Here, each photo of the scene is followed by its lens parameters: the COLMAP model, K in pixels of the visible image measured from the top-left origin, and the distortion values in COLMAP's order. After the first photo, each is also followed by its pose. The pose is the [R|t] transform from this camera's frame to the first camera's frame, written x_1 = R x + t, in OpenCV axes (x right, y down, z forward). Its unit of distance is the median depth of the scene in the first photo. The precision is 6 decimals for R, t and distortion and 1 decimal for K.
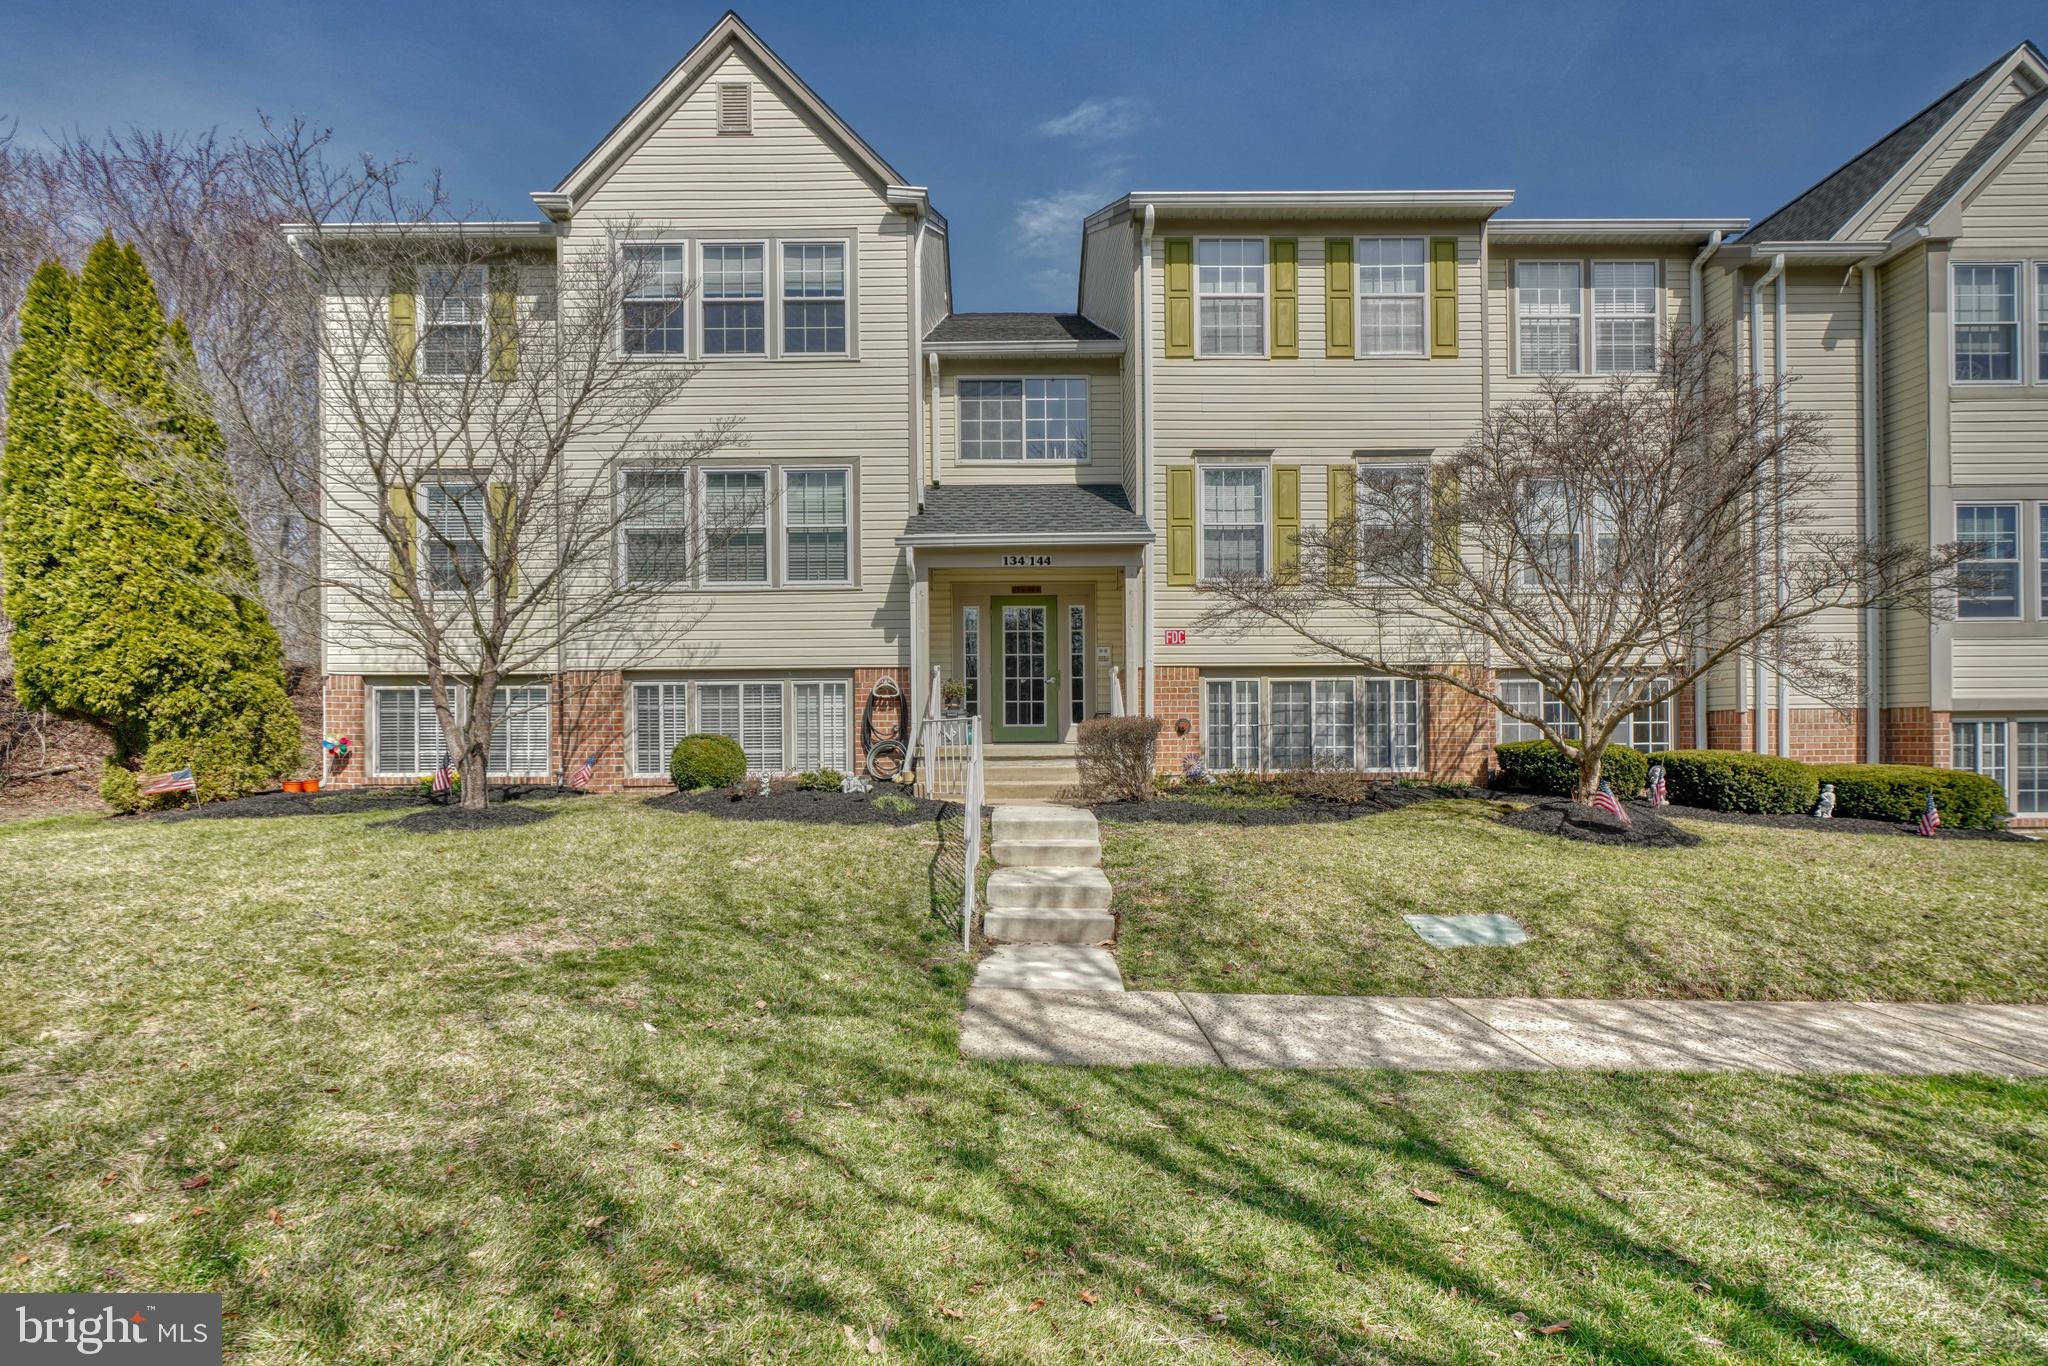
lens RADIAL K [[923.2, 0, 1000.3], [0, 923.2, 733.7], [0, 0, 1]] dist [-0.005402, 0.000515]
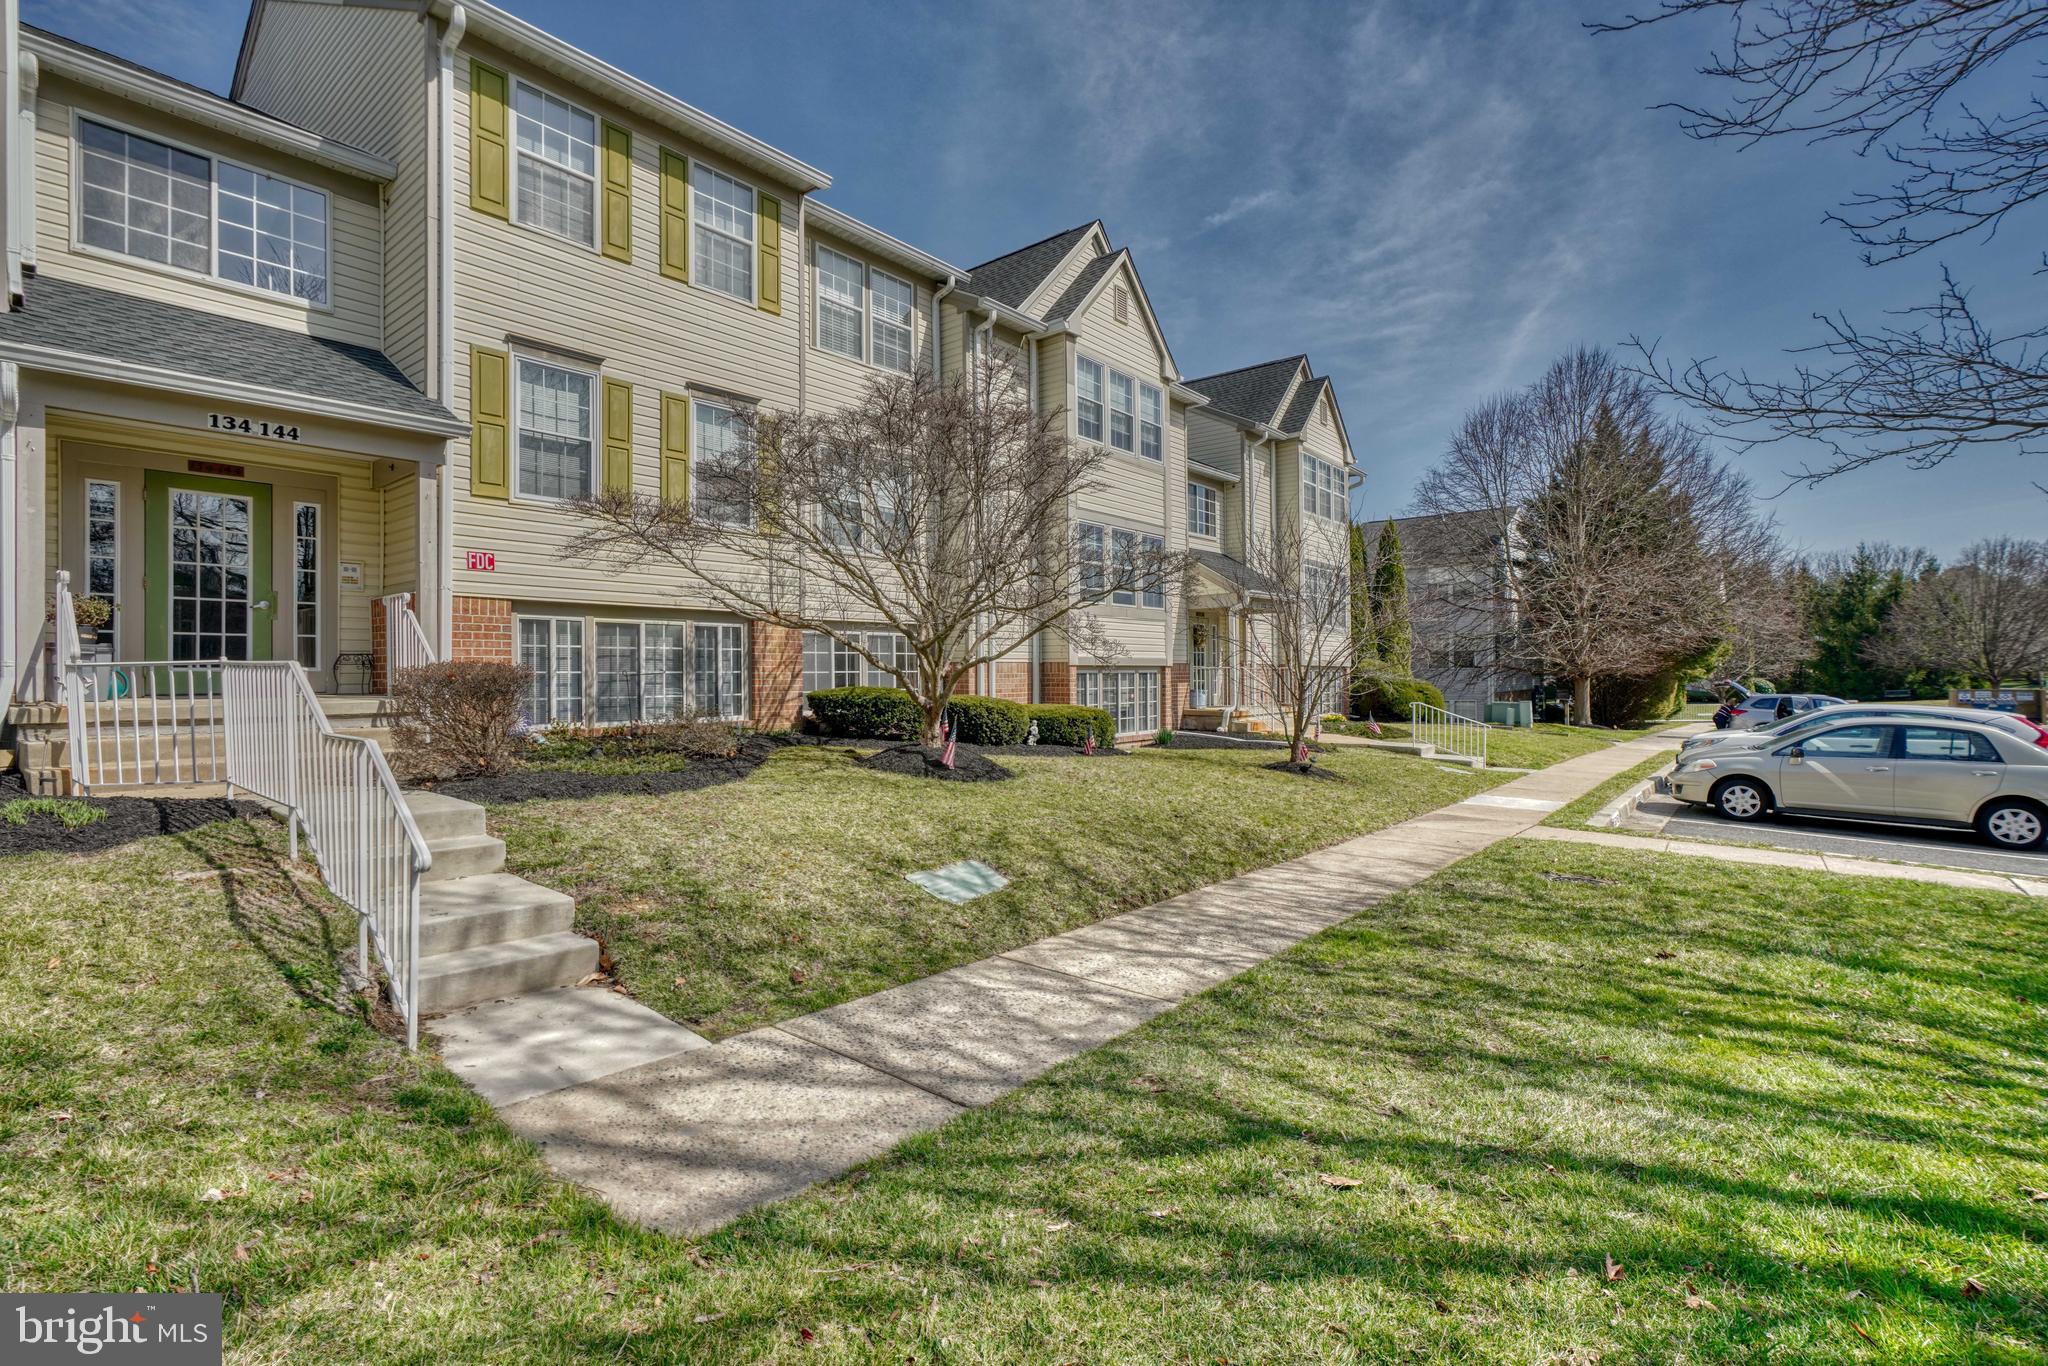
lens RADIAL K [[923.2, 0, 1022.7], [0, 923.2, 665.2], [0, 0, 1]] dist [-0.005402, 0.000515]
pose [[0.655335, 0.012106, 0.755242, -0.102829], [-0.003357, 0.999908, -0.013115, -0.005777], [-0.755331, 0.006059, 0.655315, 0.125680]]
